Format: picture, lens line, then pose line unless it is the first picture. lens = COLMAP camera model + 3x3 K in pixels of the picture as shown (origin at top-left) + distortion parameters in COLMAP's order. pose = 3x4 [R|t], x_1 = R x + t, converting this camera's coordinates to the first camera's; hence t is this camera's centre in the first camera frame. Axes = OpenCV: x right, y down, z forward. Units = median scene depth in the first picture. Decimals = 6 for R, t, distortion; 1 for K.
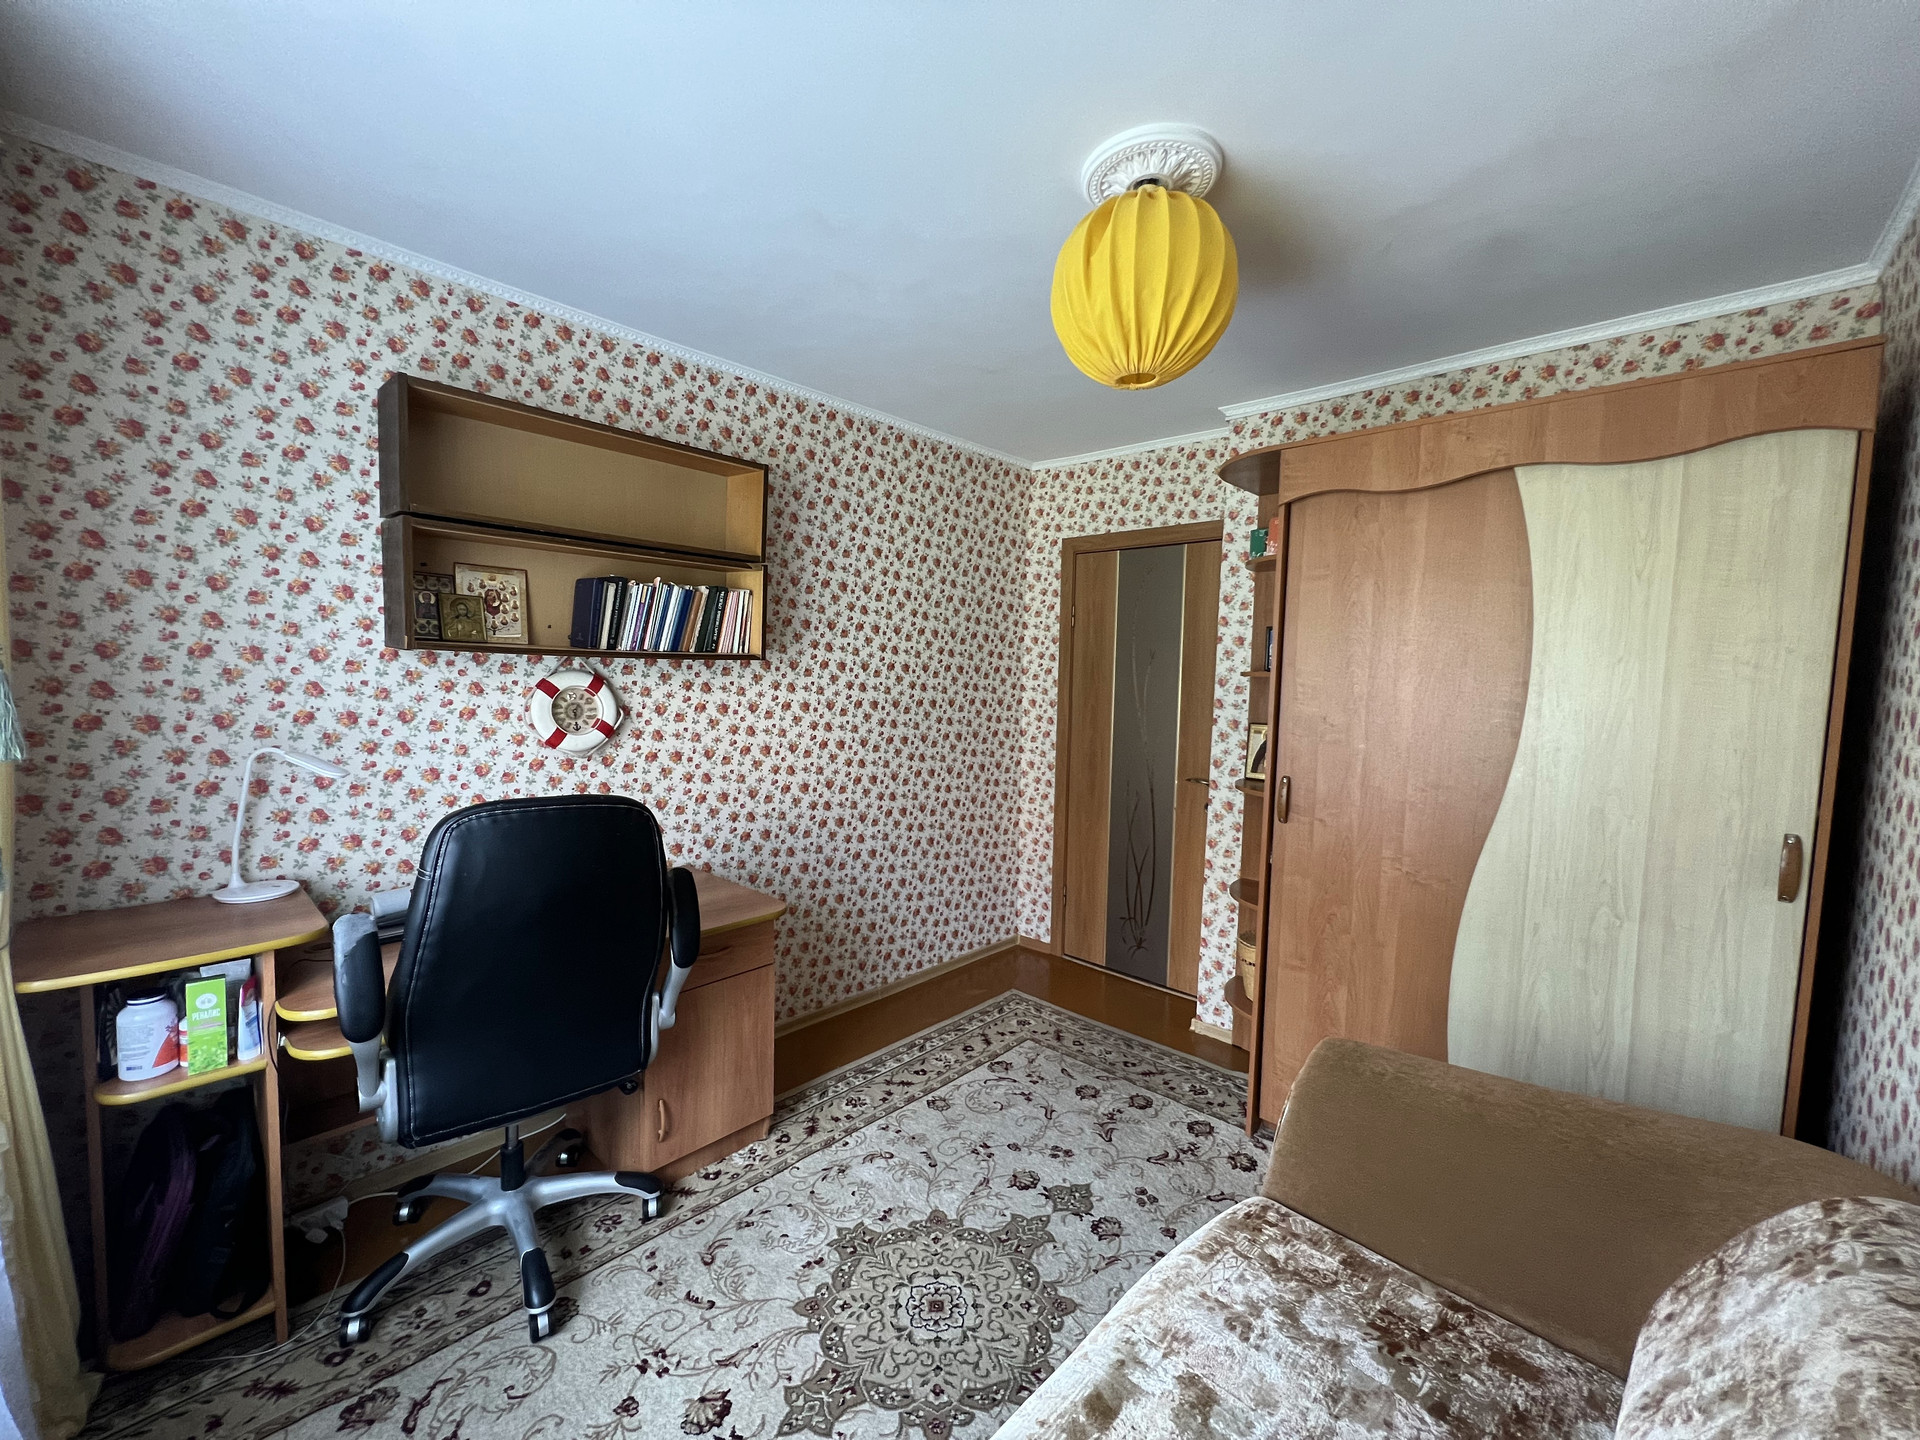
lens RADIAL K [[777.7, 0, 974.0], [0, 777.7, 742.9], [0, 0, 1]] dist [-0.033269, 0.009549]
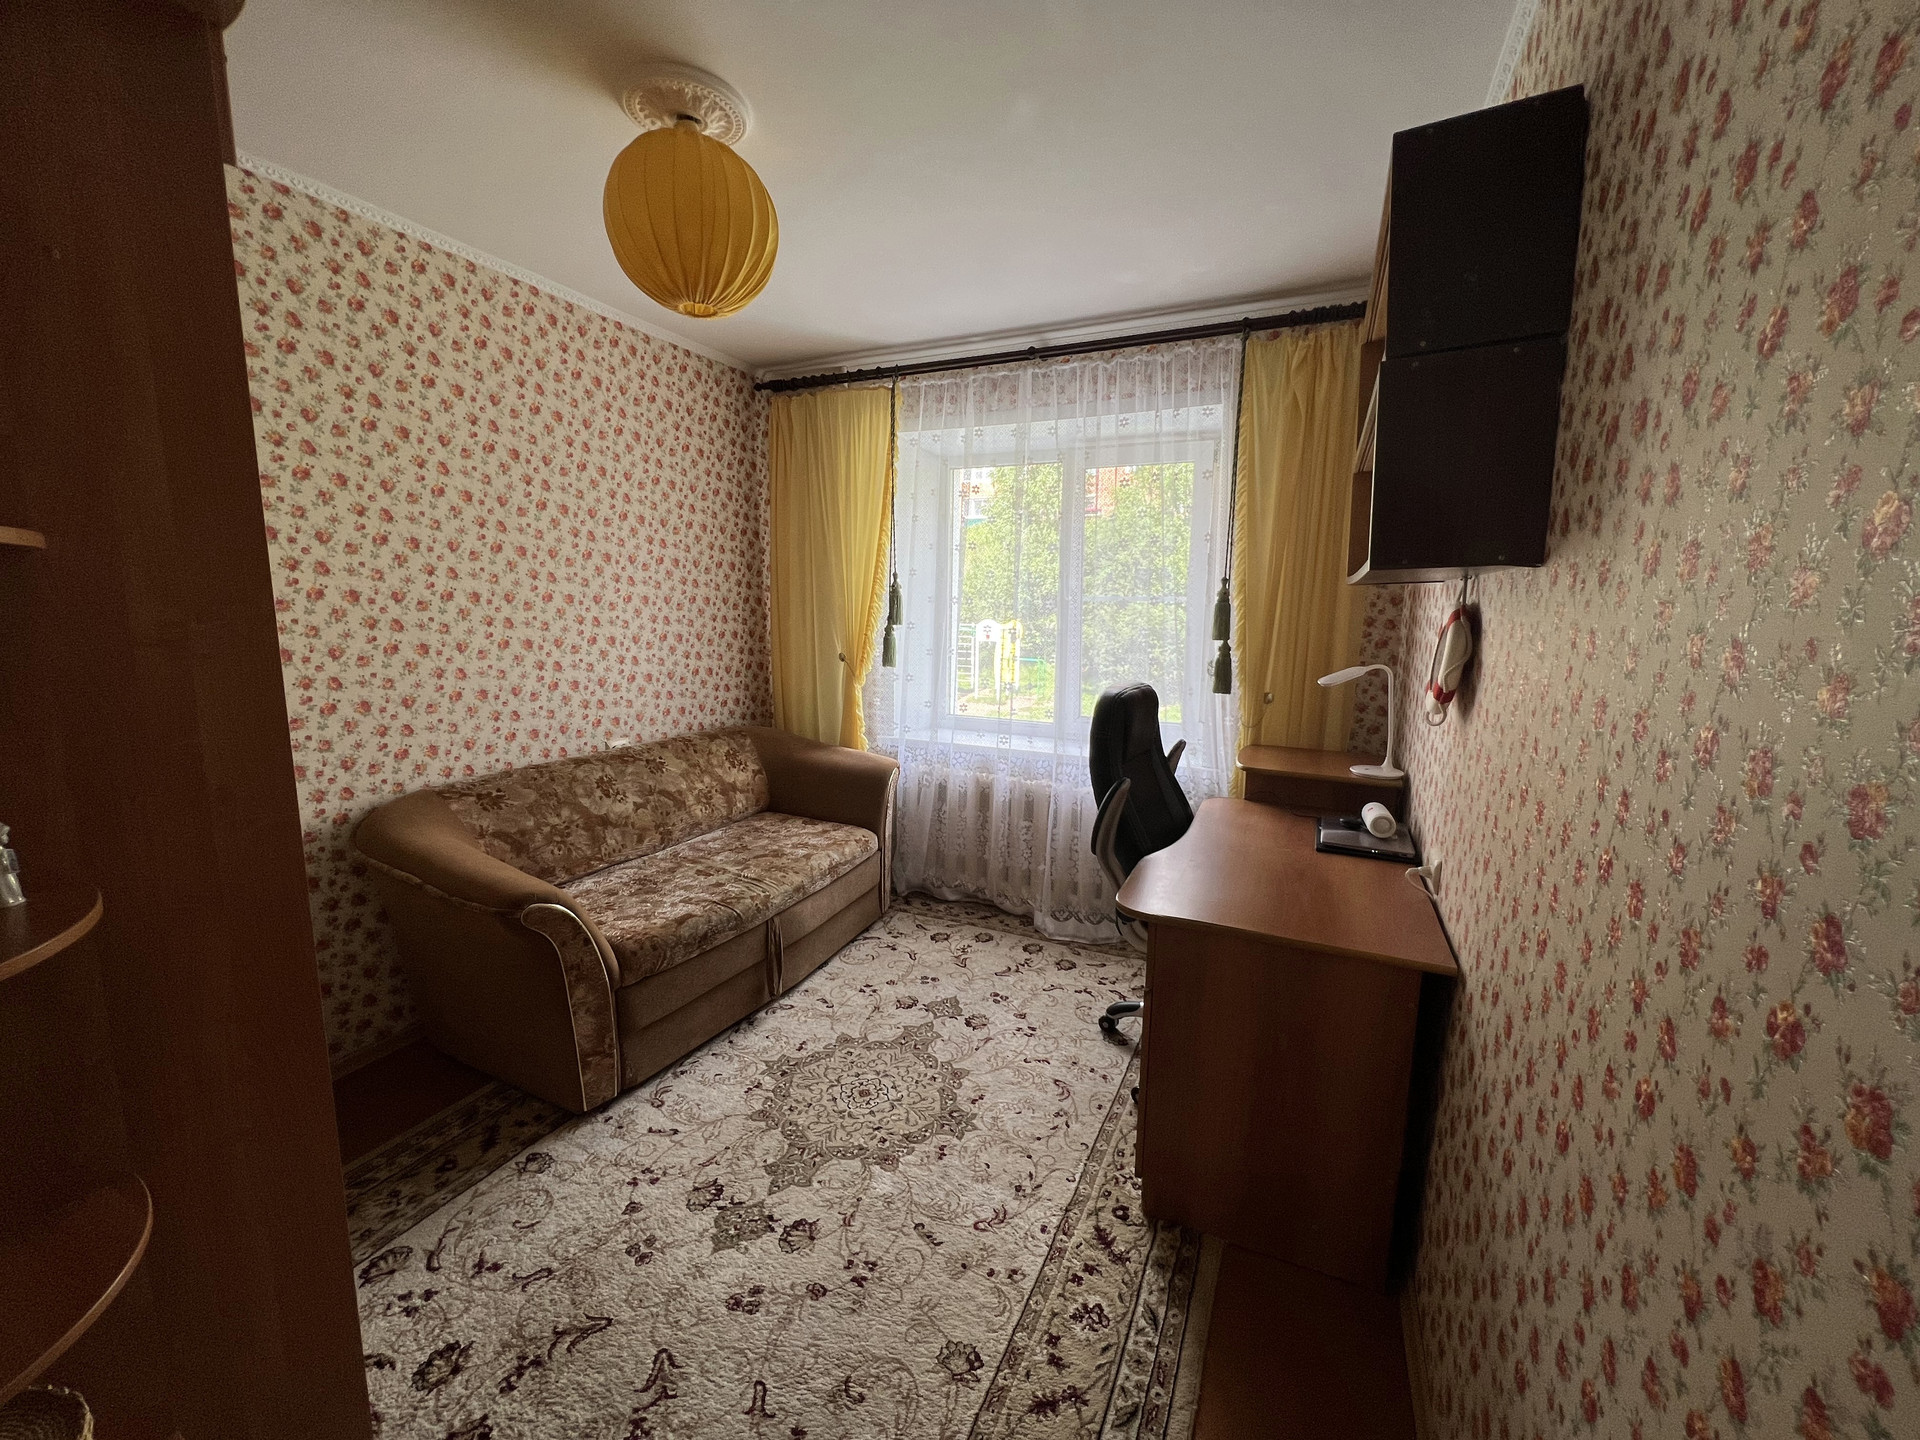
lens RADIAL K [[775.7, 0, 953.1], [0, 775.7, 723.9], [0, 0, 1]] dist [-0.002237, 0.000035]
pose [[0.957765, -0.055262, 0.282192, -0.193018], [0.036847, 0.996855, 0.070157, 0.015972], [-0.285182, -0.056796, 0.956789, -0.218013]]
